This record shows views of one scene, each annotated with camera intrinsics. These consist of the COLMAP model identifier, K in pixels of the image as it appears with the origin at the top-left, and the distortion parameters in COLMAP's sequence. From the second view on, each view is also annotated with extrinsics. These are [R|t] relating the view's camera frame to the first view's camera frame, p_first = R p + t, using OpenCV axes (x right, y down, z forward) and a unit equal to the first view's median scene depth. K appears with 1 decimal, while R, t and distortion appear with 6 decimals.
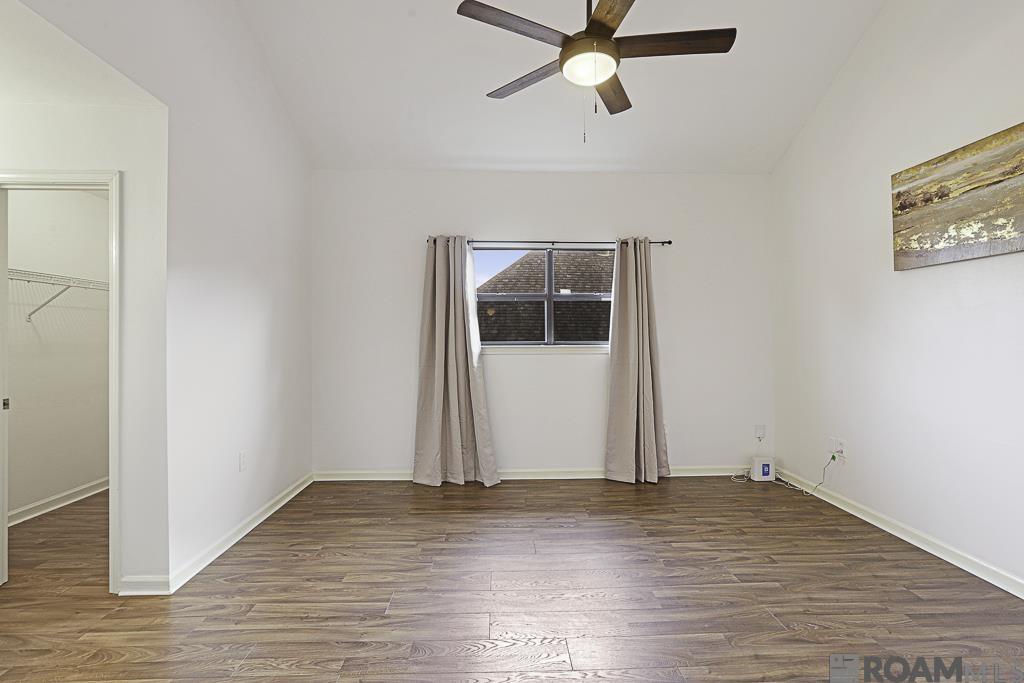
lens RADIAL K [[479.4, 0, 513.6], [0, 479.4, 344.5], [0, 0, 1]] dist [-0.042202, 0.023366]
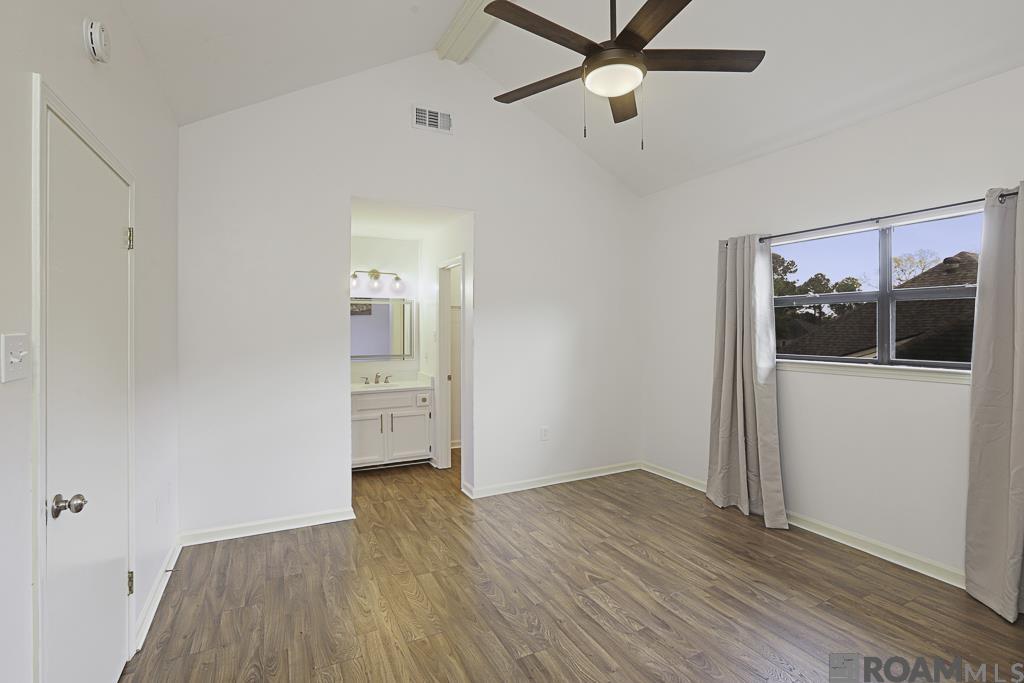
lens RADIAL K [[480.1, 0, 509.8], [0, 480.1, 336.4], [0, 0, 1]] dist [-0.042546, 0.019193]
pose [[0.404186, 0.012427, -0.914593, 0.637158], [-0.008462, 0.999916, 0.009847, -0.054931], [0.914638, 0.003759, 0.404257, 0.295938]]
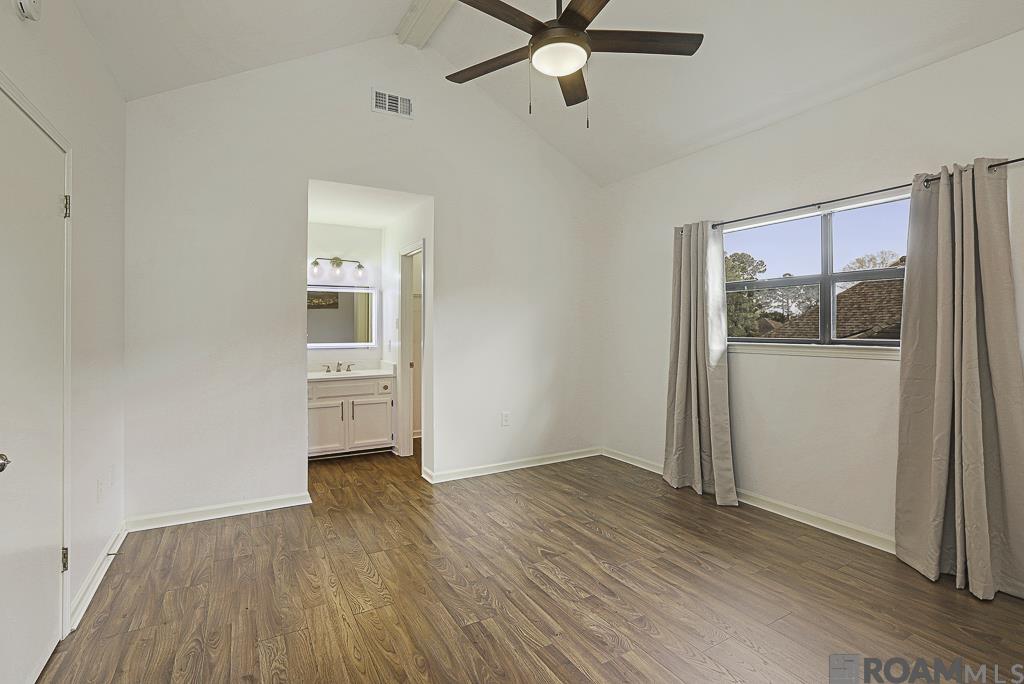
lens RADIAL K [[484.0, 0, 509.5], [0, 484.0, 335.6], [0, 0, 1]] dist [-0.038310, 0.017959]
pose [[0.448583, 0.010055, -0.893685, 0.670962], [-0.009570, 0.999933, 0.006447, -0.014804], [0.893690, 0.005661, 0.448649, 0.326142]]
